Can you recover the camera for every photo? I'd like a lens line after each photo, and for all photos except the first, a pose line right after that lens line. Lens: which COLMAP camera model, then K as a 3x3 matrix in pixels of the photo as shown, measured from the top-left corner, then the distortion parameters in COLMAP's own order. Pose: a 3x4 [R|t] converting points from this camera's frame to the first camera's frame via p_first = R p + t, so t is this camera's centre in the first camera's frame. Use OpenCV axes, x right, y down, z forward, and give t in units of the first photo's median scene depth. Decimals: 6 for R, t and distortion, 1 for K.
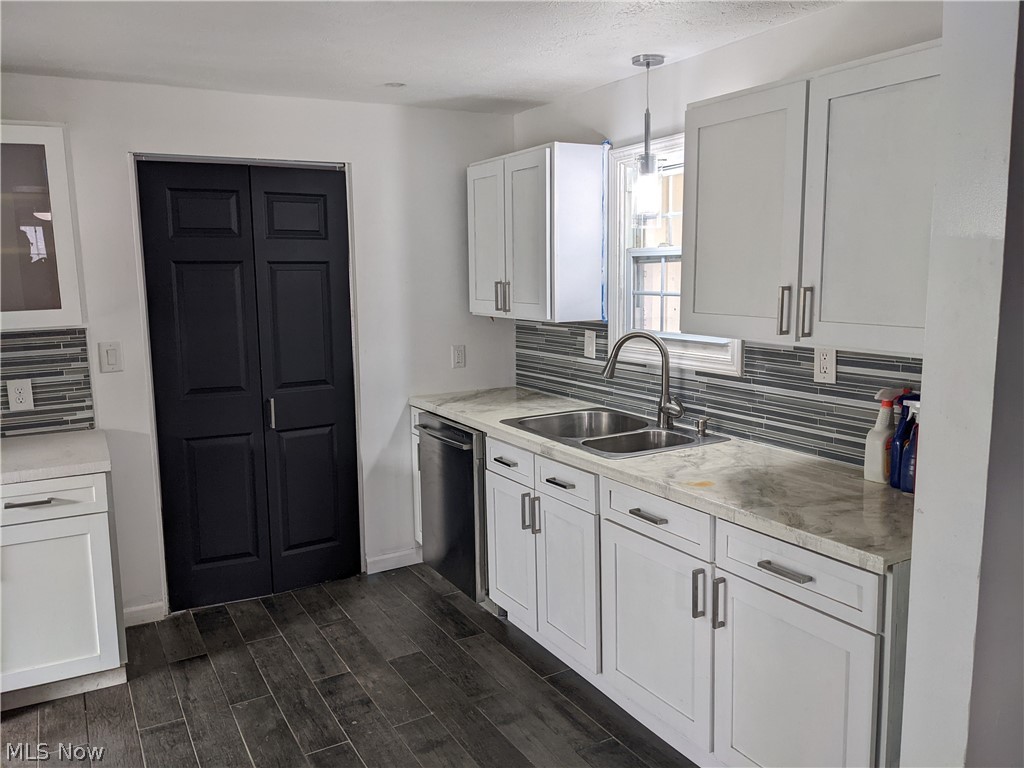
lens RADIAL K [[802.4, 0, 513.0], [0, 802.4, 379.0], [0, 0, 1]] dist [0.009381, -0.003074]
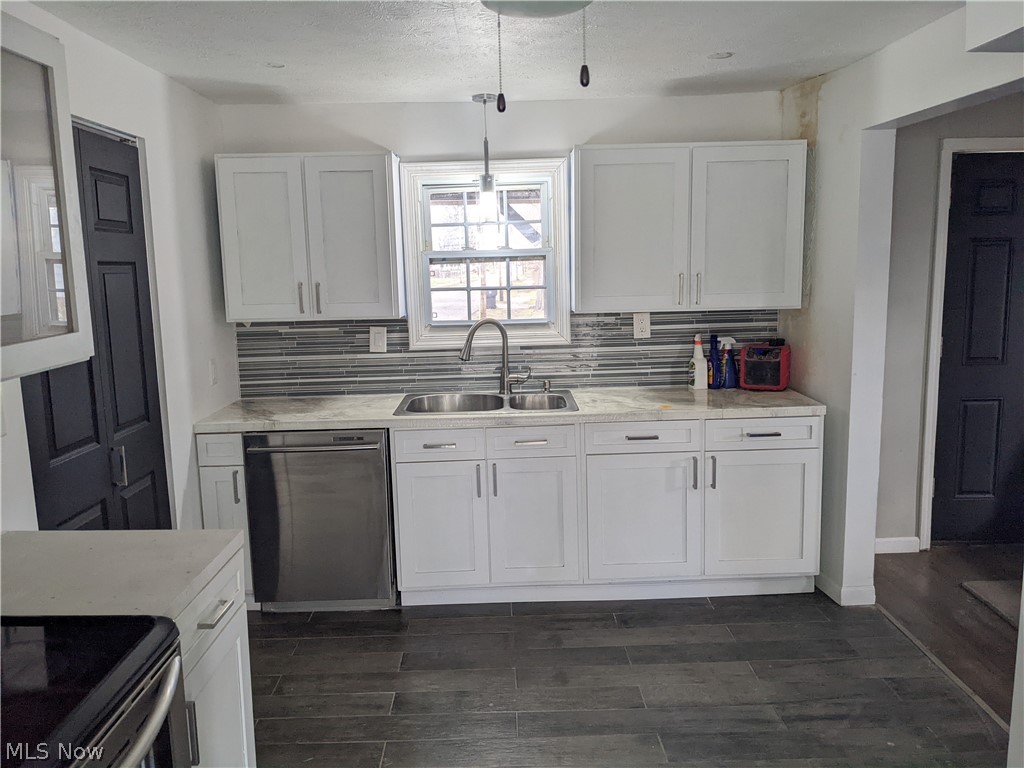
lens RADIAL K [[802.4, 0, 513.0], [0, 802.4, 379.0], [0, 0, 1]] dist [0.009381, -0.003074]
pose [[0.481905, -0.125397, 0.867204, -0.858069], [0.136792, 0.988338, 0.066897, -0.043549], [-0.865480, 0.086389, 0.493439, 0.359252]]
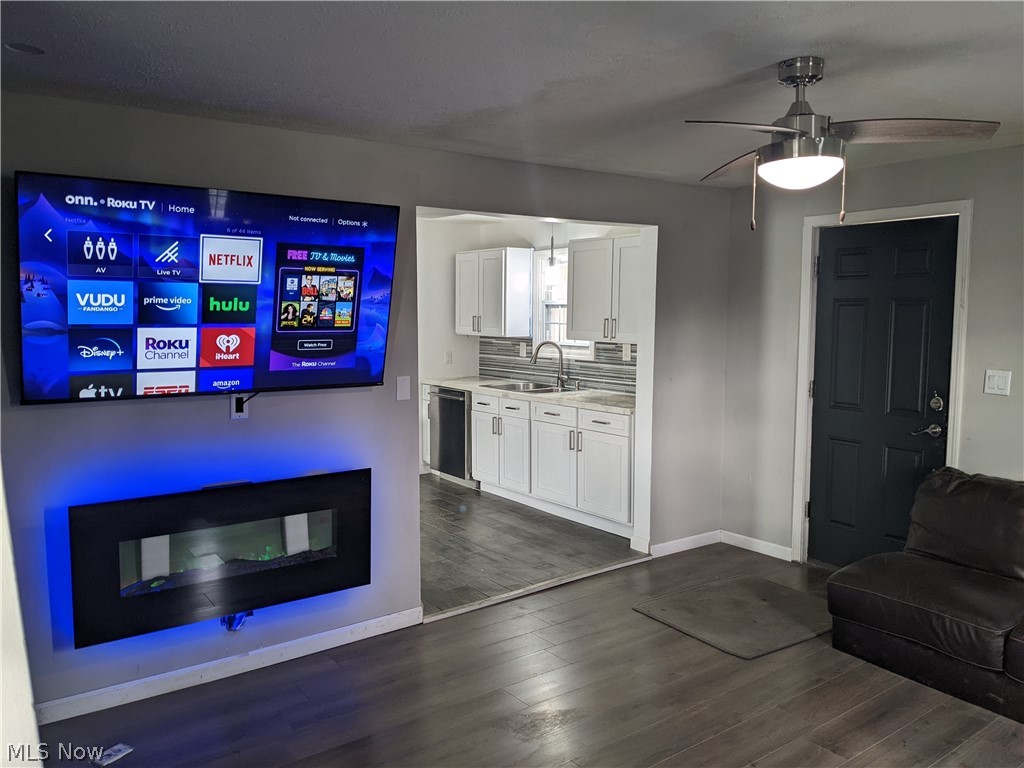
lens RADIAL K [[802.4, 0, 513.0], [0, 802.4, 379.0], [0, 0, 1]] dist [0.009381, -0.003074]
pose [[0.993743, 0.009325, 0.111305, -0.156989], [-0.003684, 0.998703, -0.050777, 0.139435], [-0.111634, 0.050050, 0.992488, -1.001443]]
